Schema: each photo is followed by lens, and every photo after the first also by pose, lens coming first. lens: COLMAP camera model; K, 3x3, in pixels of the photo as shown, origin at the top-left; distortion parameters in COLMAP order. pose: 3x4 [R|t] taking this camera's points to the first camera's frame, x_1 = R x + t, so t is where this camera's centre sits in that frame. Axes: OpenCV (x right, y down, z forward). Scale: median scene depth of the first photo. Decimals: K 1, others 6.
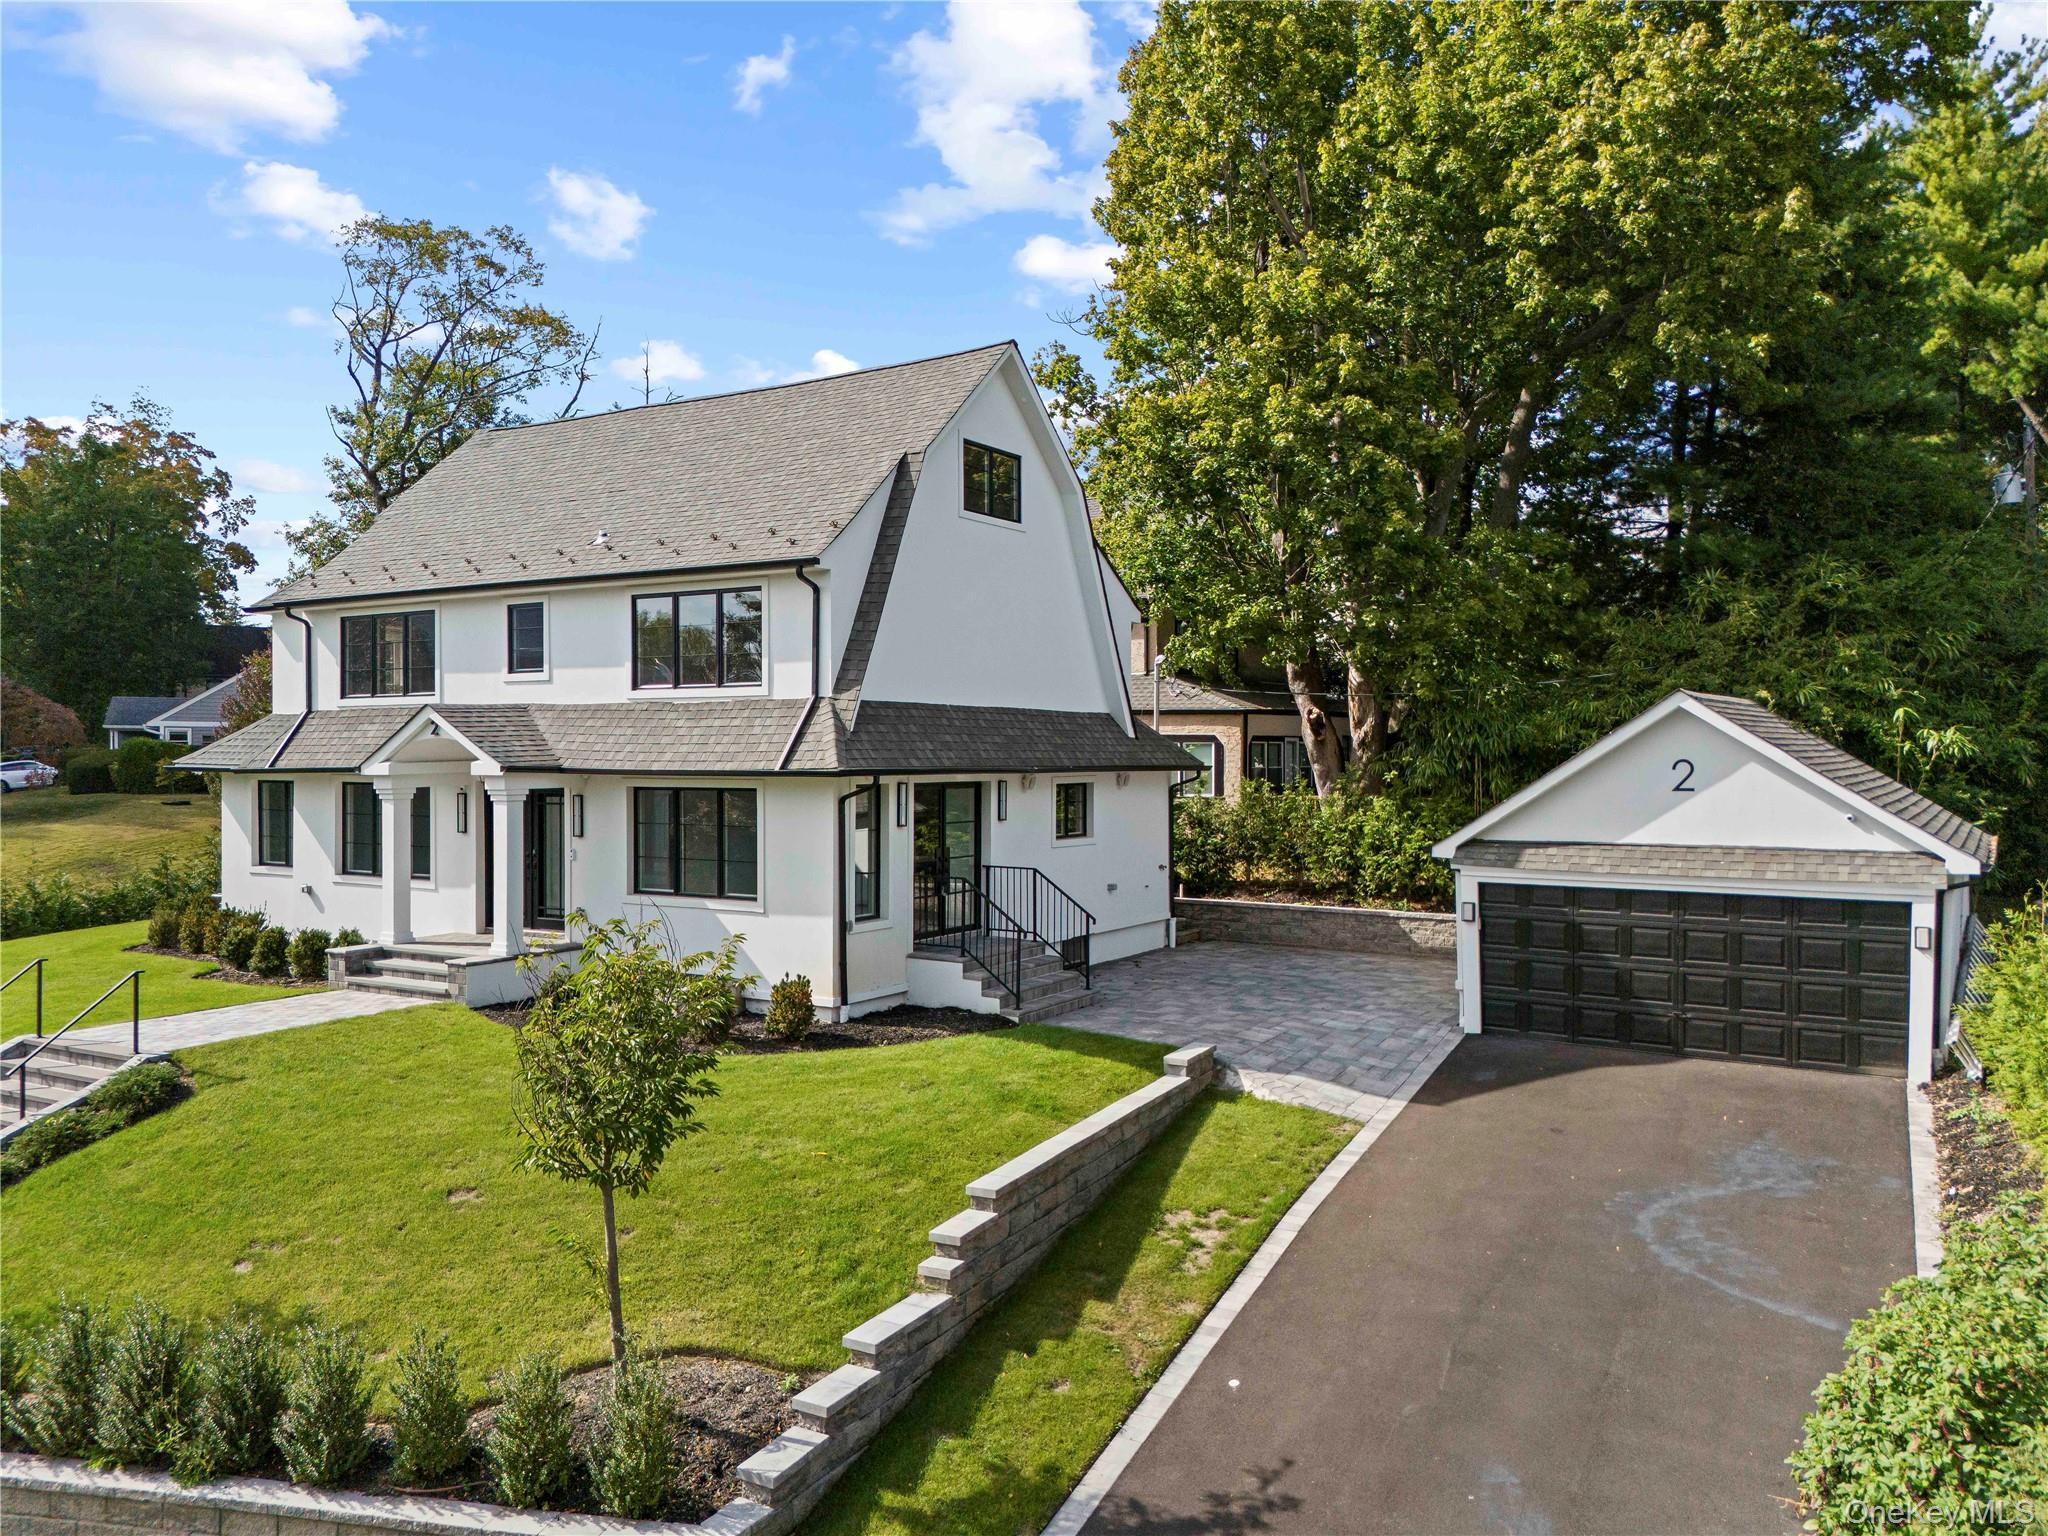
lens RADIAL K [[1526.3, 0, 1035.4], [0, 1526.3, 754.3], [0, 0, 1]] dist [0.076167, -0.077958]
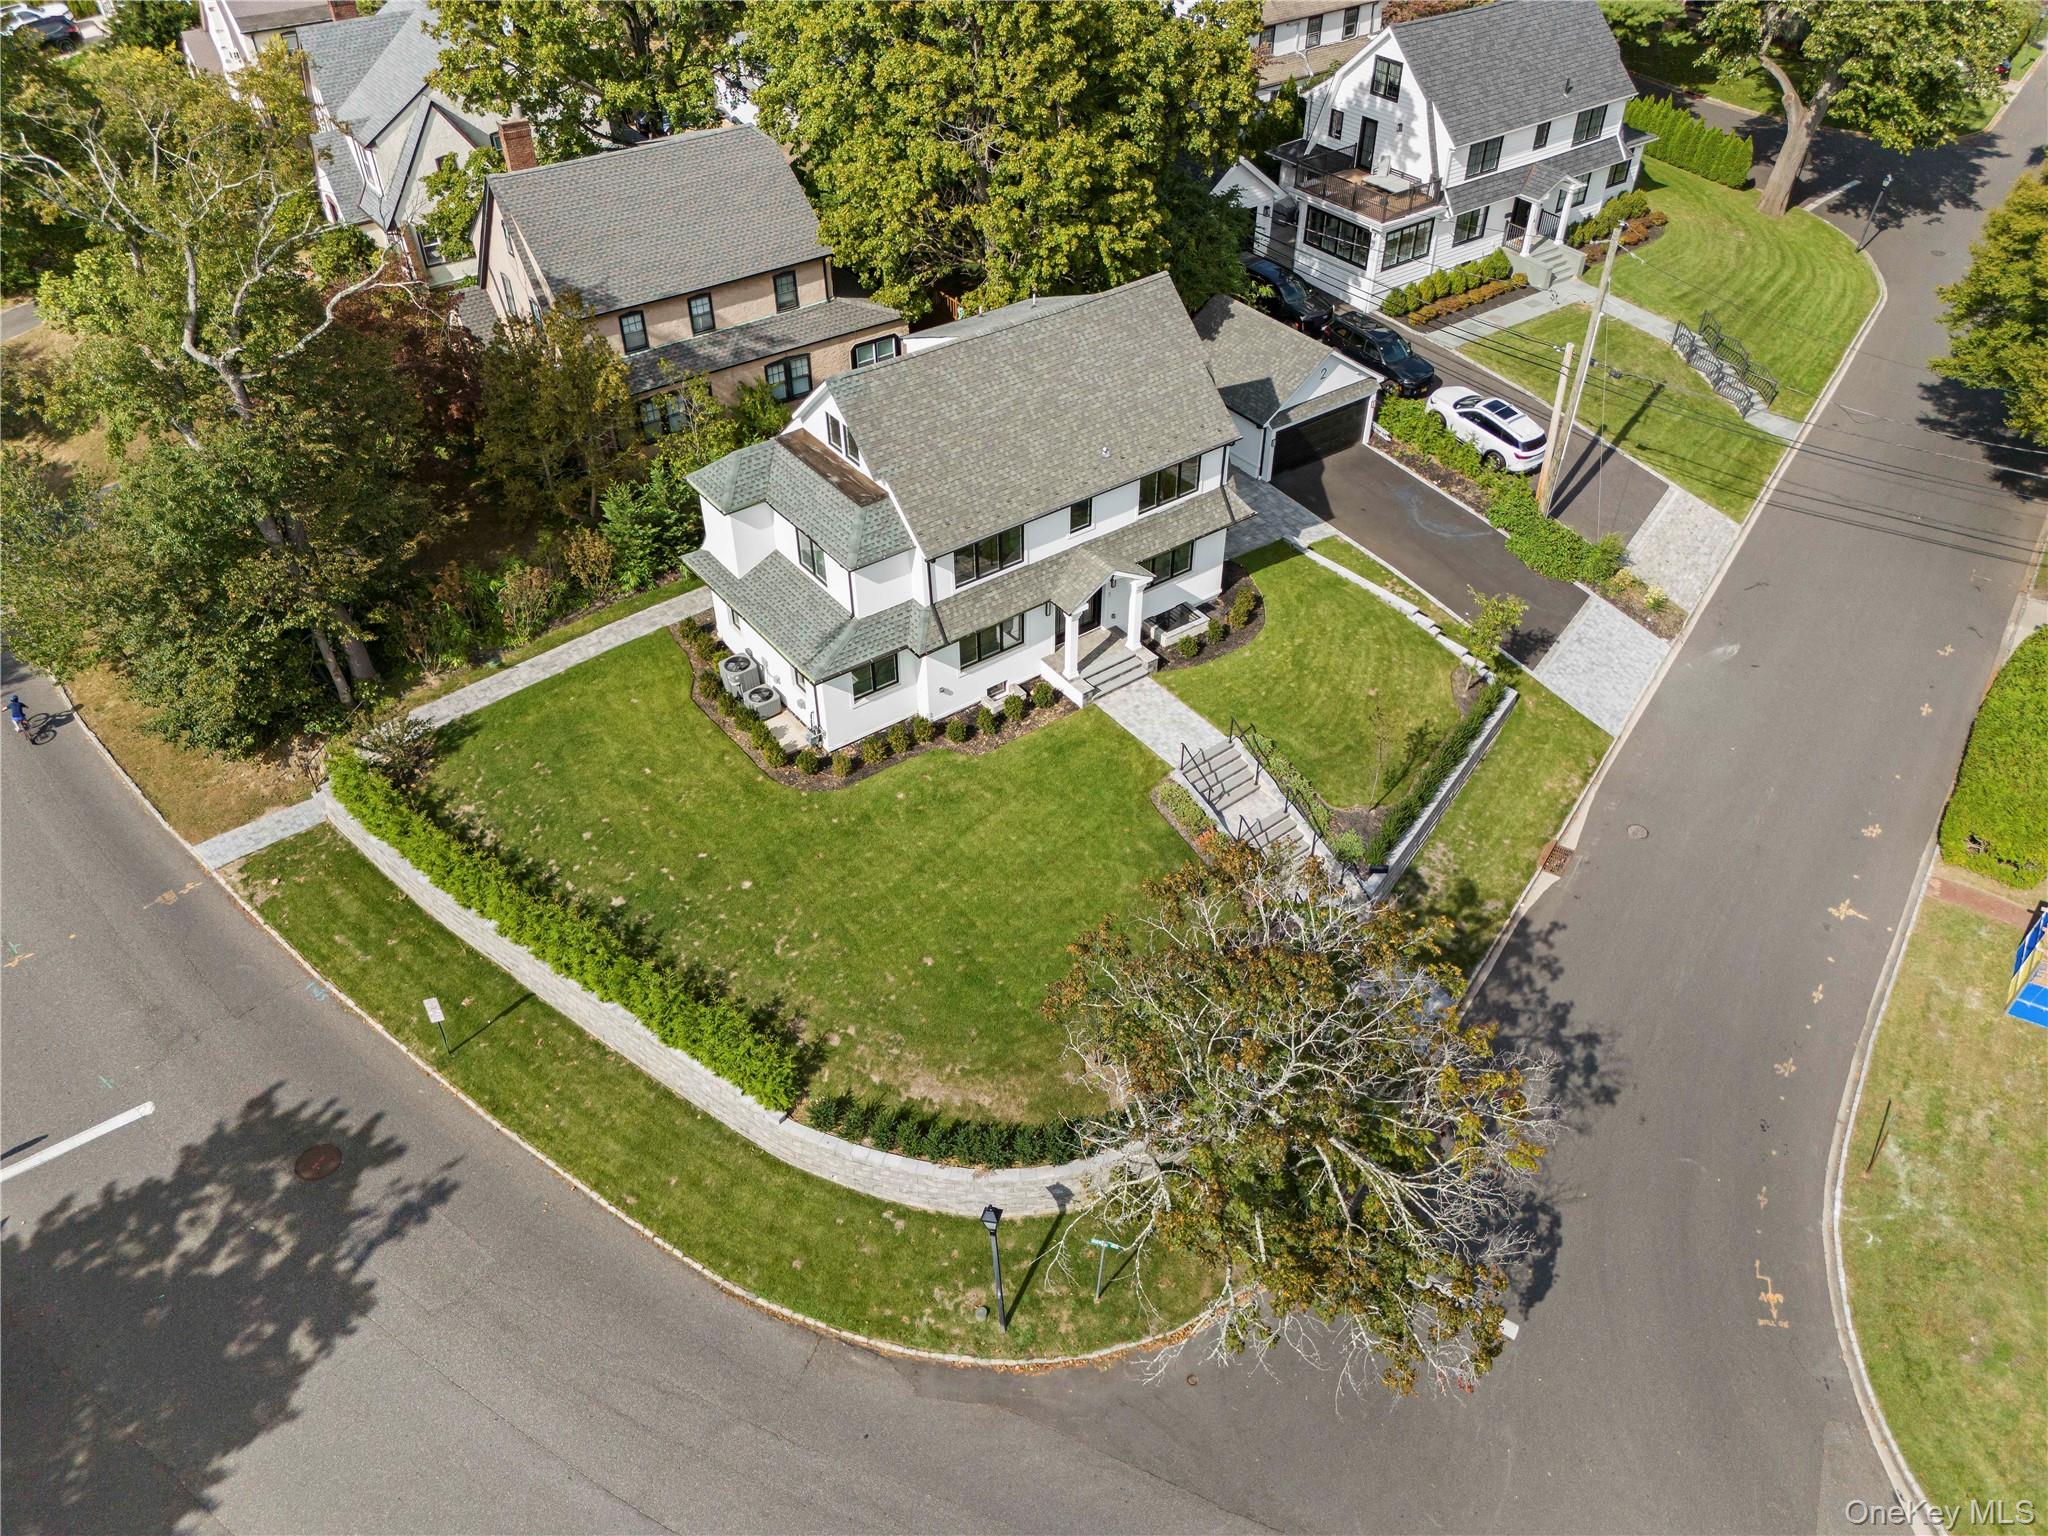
lens RADIAL K [[1526.3, 0, 1035.4], [0, 1526.3, 754.3], [0, 0, 1]] dist [0.076167, -0.077958]
pose [[0.361732, -0.596931, 0.716117, -2.000103], [-0.000220, 0.768079, 0.640355, -1.129476], [-0.932282, -0.231794, 0.277707, 0.456408]]
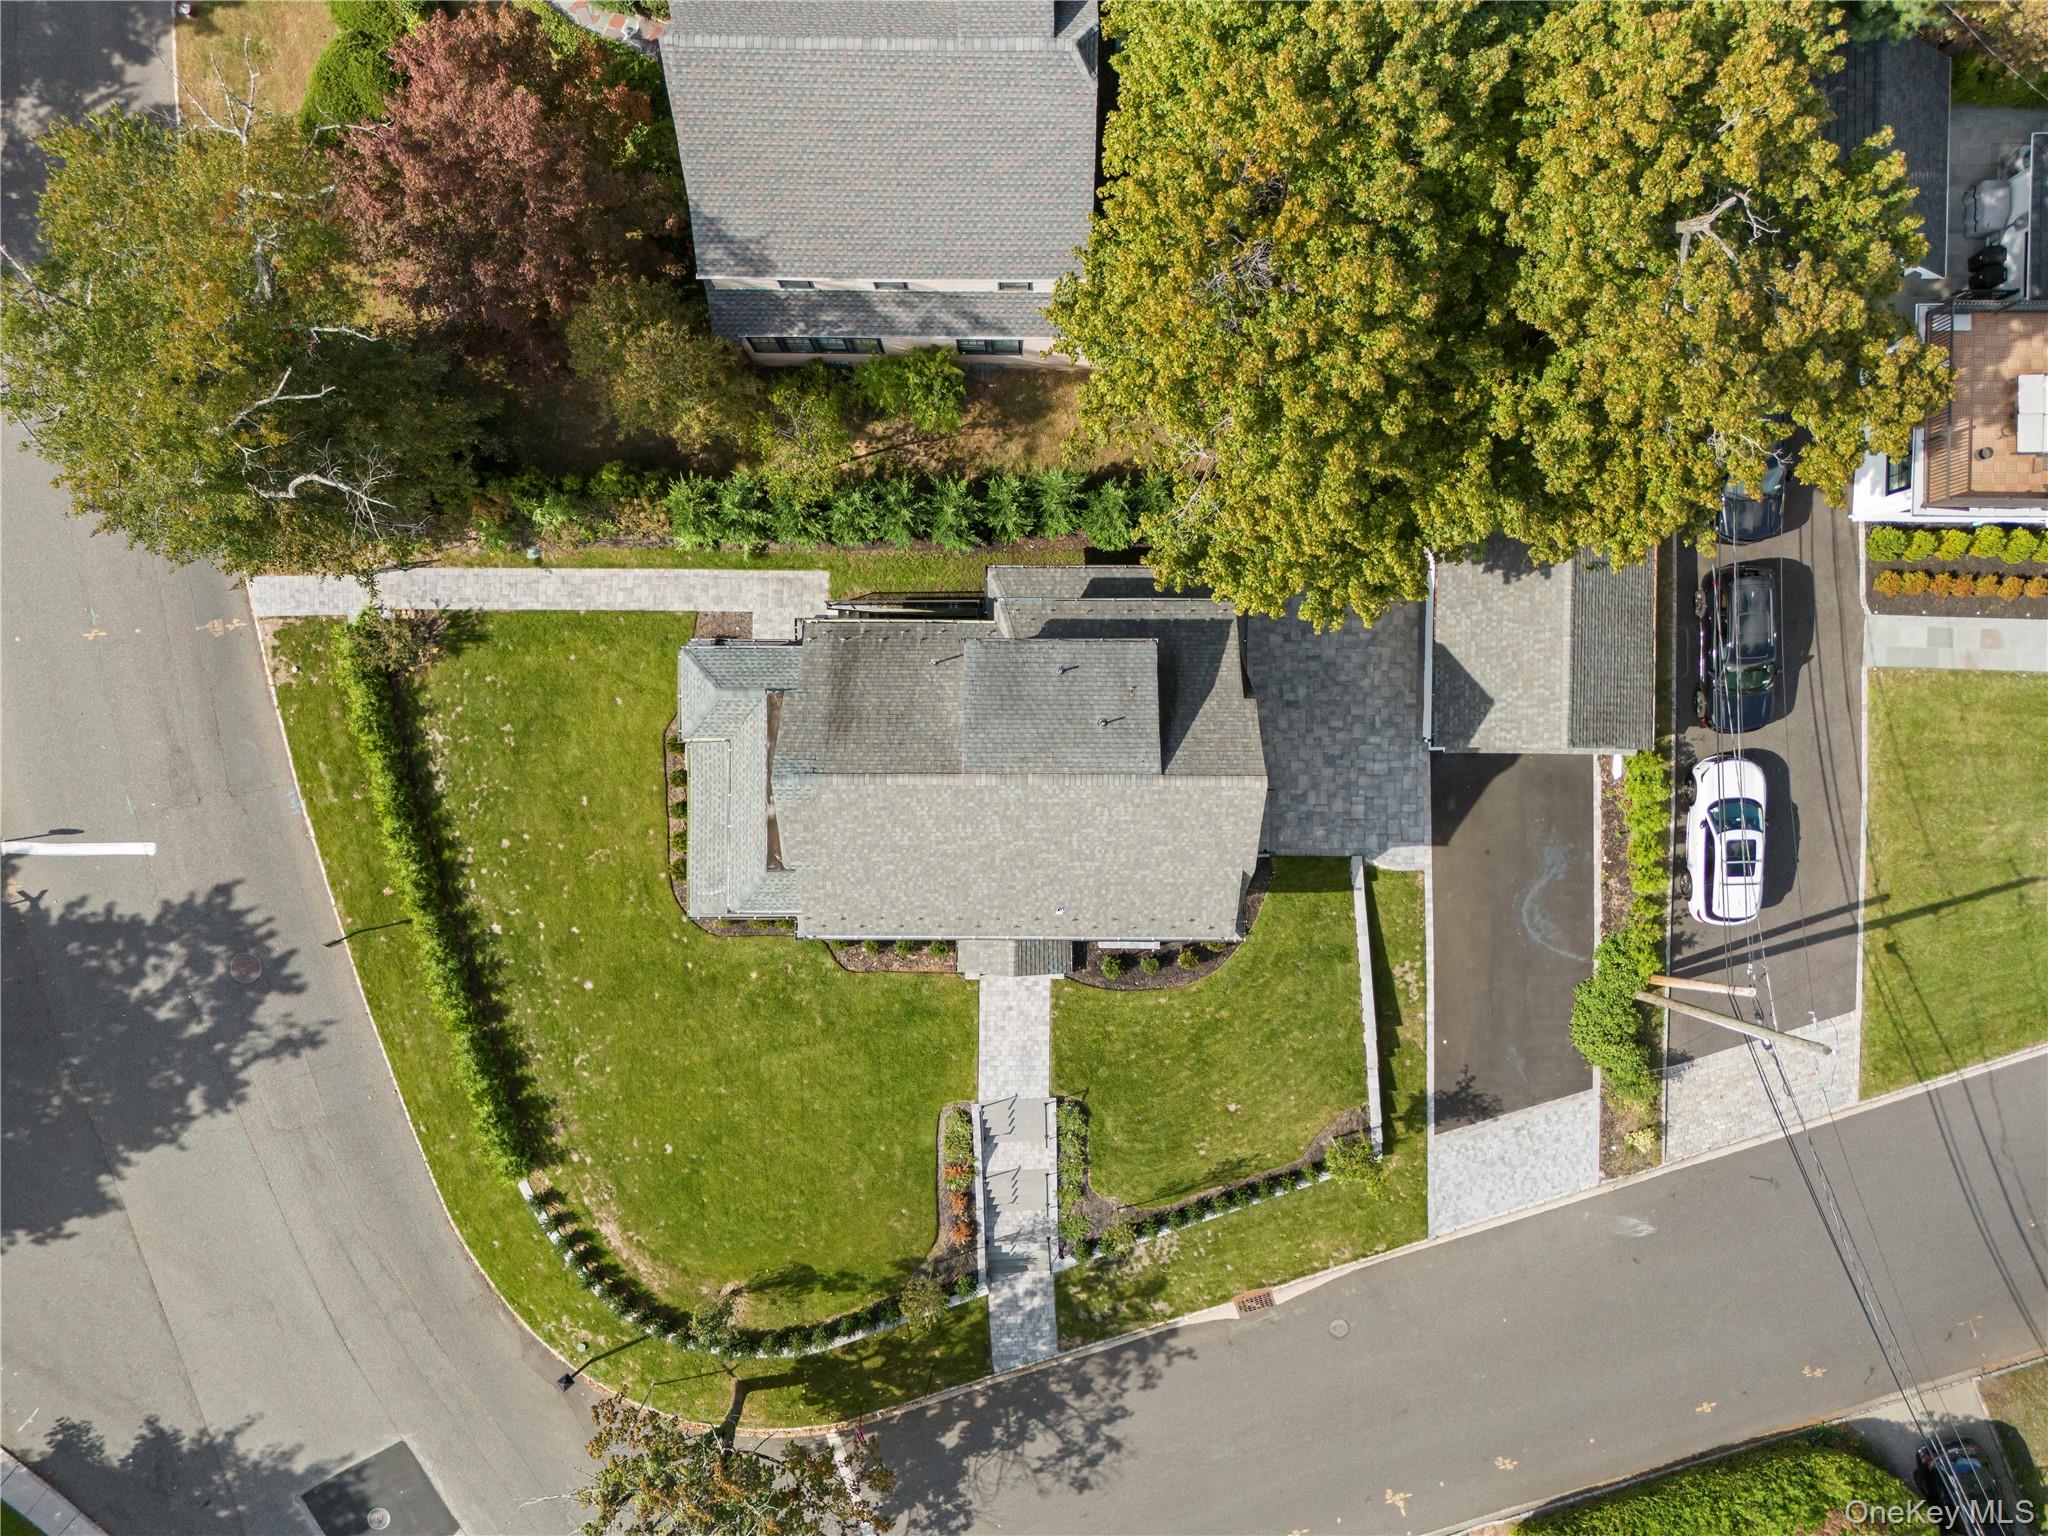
lens RADIAL K [[1526.3, 0, 1035.4], [0, 1526.3, 754.3], [0, 0, 1]] dist [0.076167, -0.077958]
pose [[0.847280, -0.530970, -0.013681, -0.179331], [0.003485, -0.020200, 0.999790, -1.951352], [-0.531135, -0.847150, -0.015265, 1.230854]]
